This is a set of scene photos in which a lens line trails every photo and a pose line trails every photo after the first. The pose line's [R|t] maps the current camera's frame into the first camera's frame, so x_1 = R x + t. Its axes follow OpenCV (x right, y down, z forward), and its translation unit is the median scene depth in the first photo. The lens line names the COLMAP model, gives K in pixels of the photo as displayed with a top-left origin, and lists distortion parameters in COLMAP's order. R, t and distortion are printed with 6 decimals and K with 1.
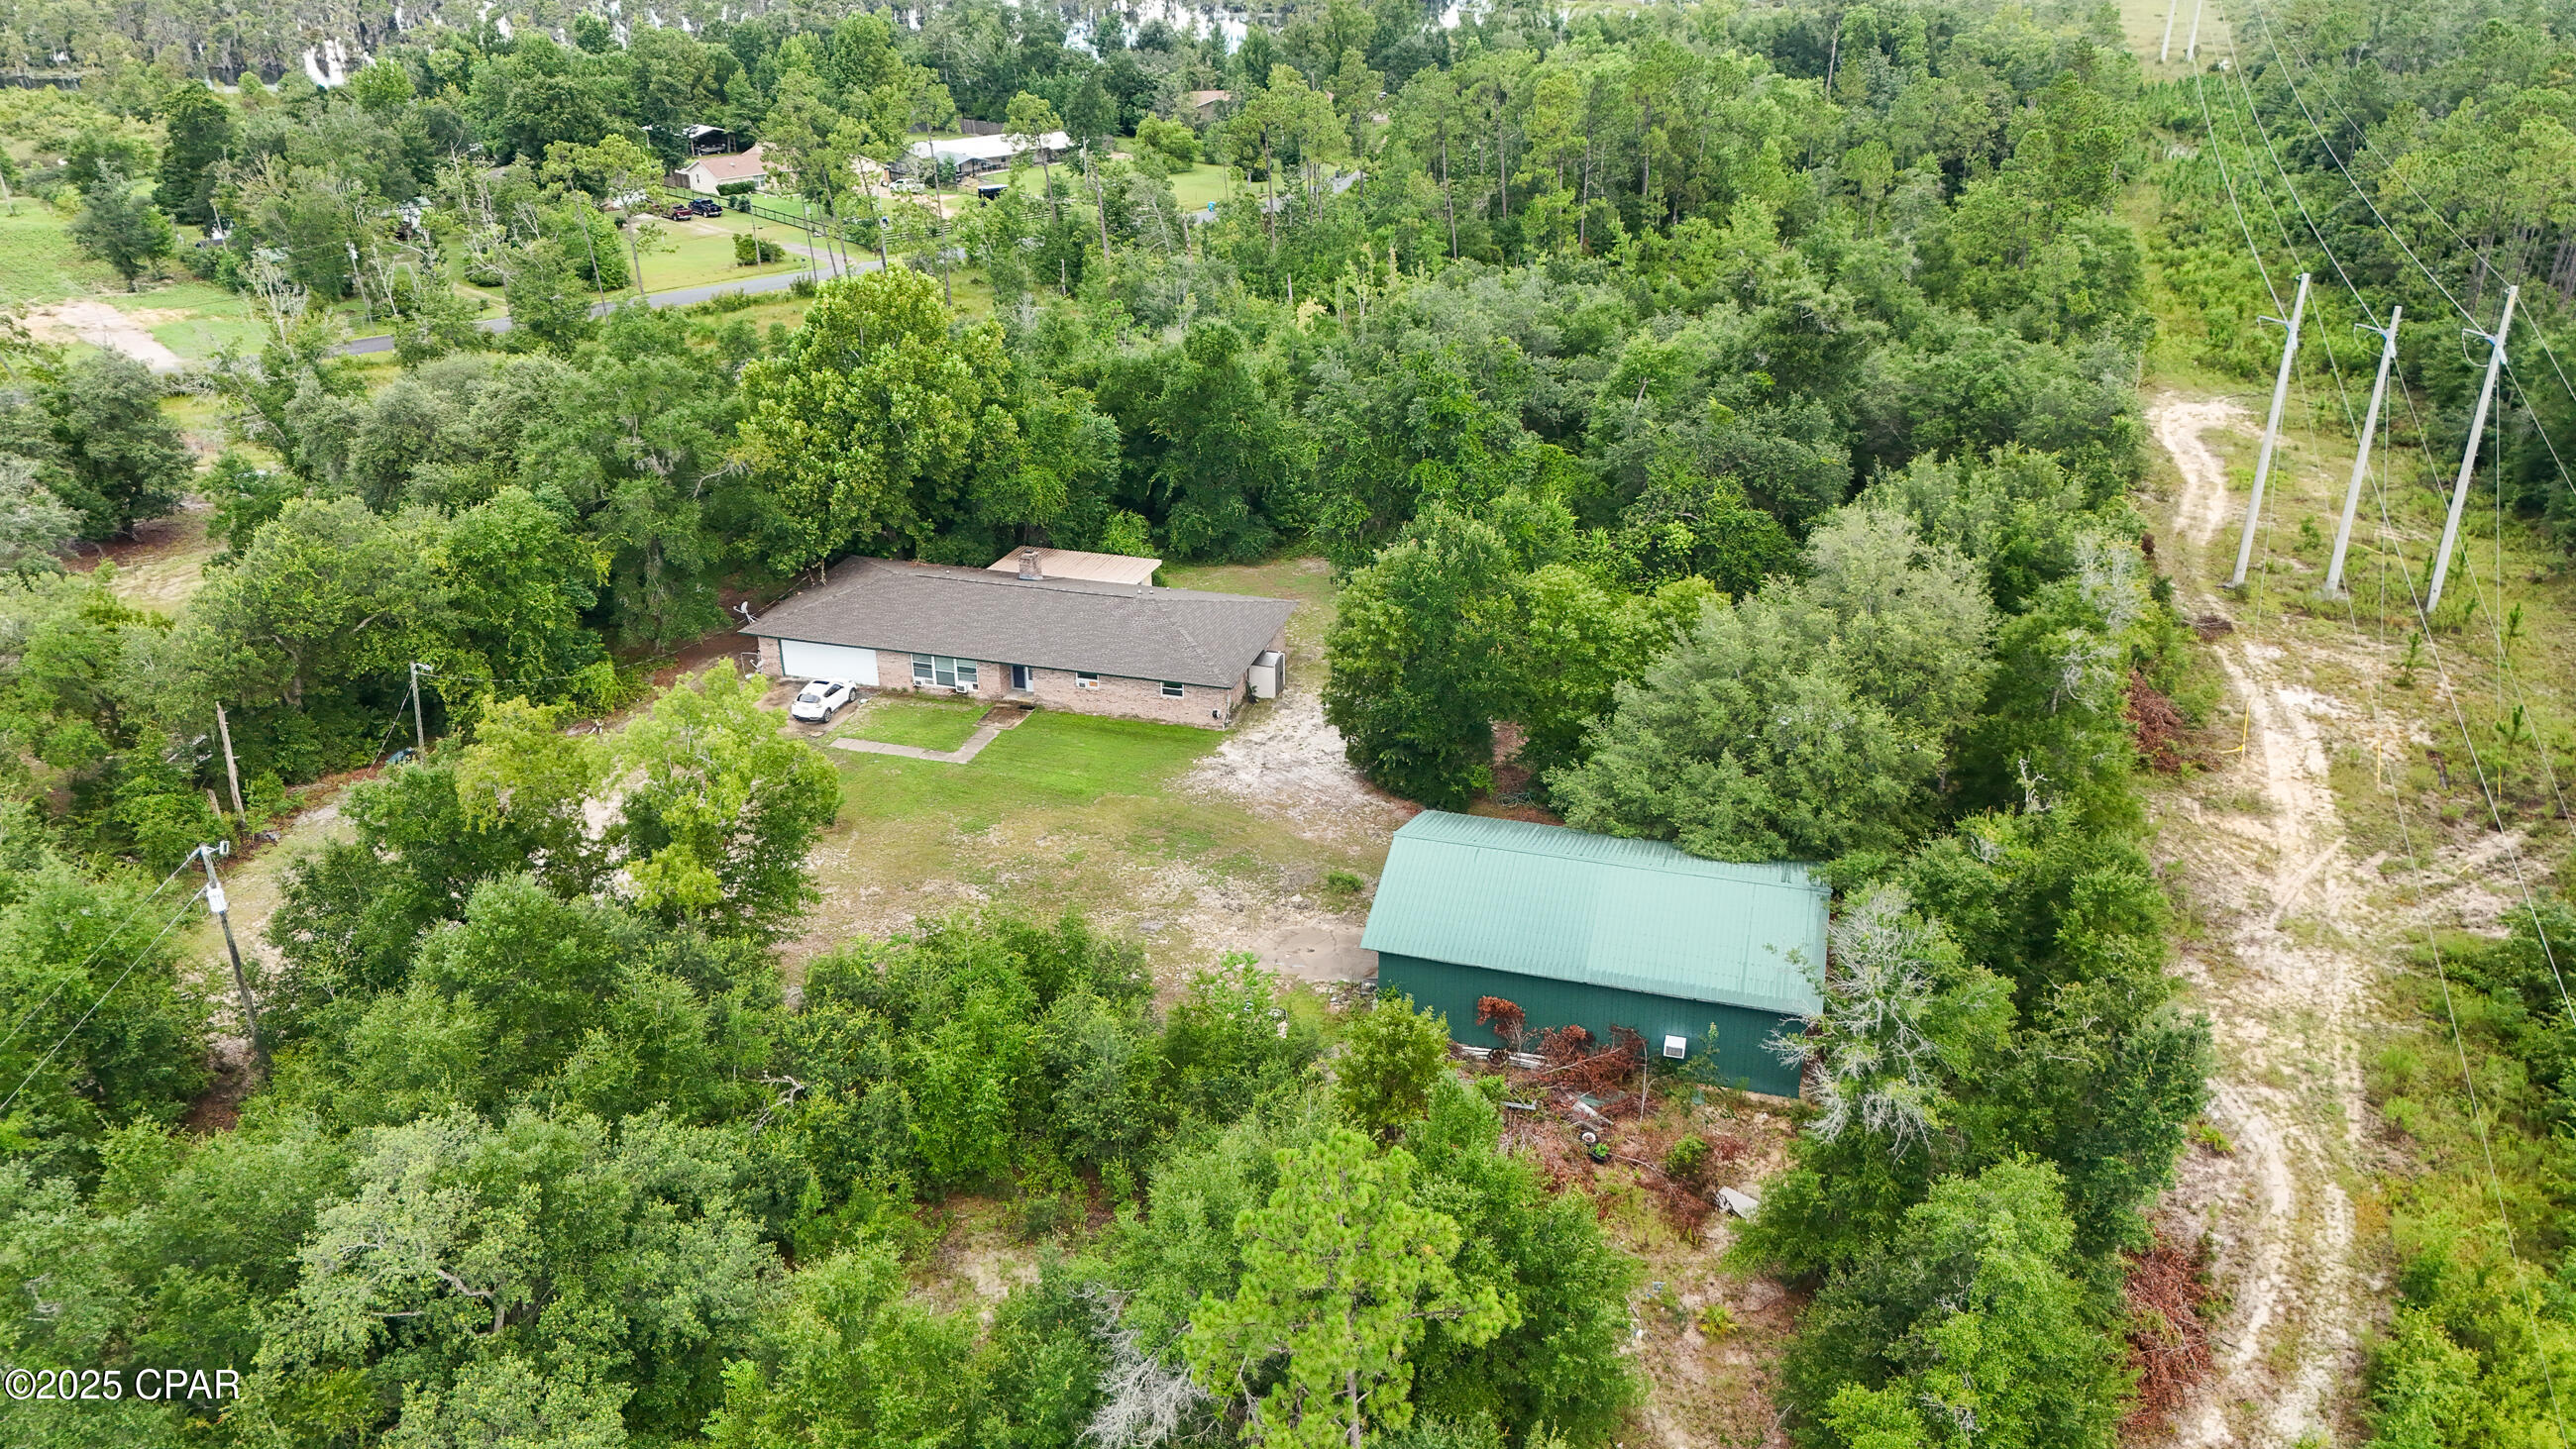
lens RADIAL K [[1978.4, 0, 1288.0], [0, 1978.4, 724.5], [0, 0, 1]] dist [0.054384, -0.004256]
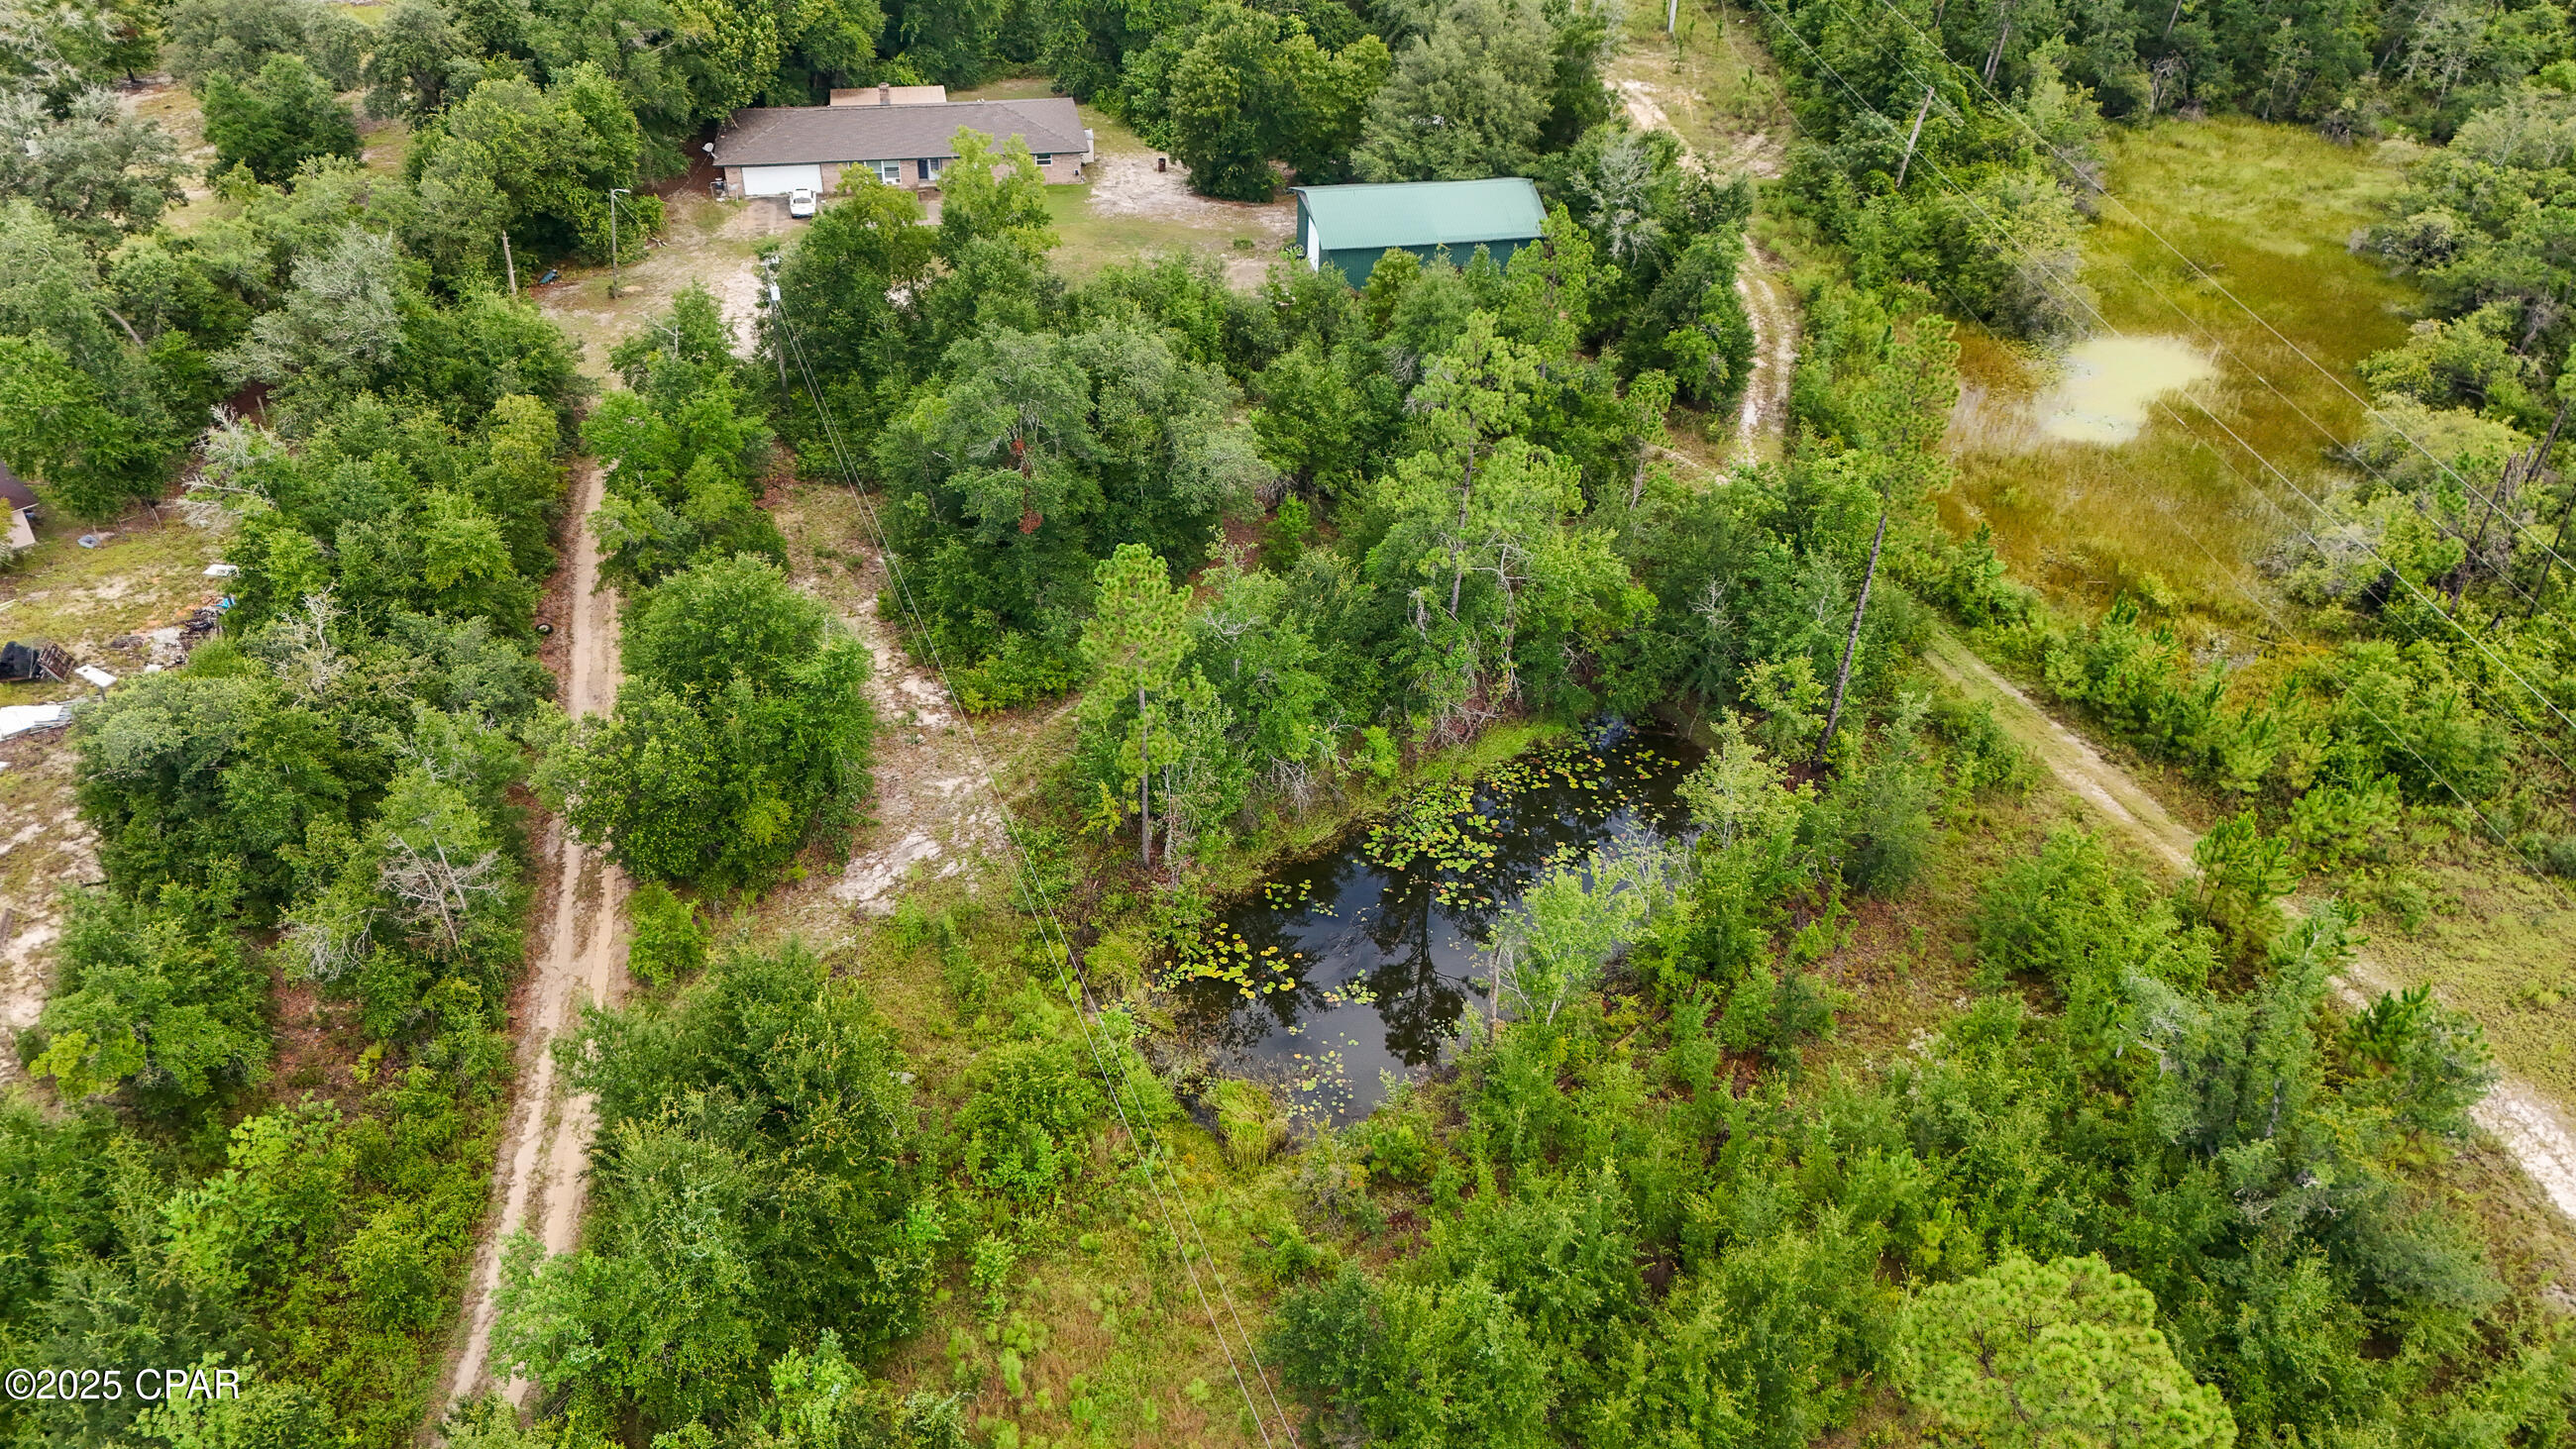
lens RADIAL K [[1978.4, 0, 1288.0], [0, 1978.4, 724.5], [0, 0, 1]] dist [0.054384, -0.004256]
pose [[0.888384, -0.240439, 0.391105, -0.576213], [0.160354, 0.960745, 0.226396, 0.080889], [-0.430187, -0.138411, 0.892066, -0.491101]]
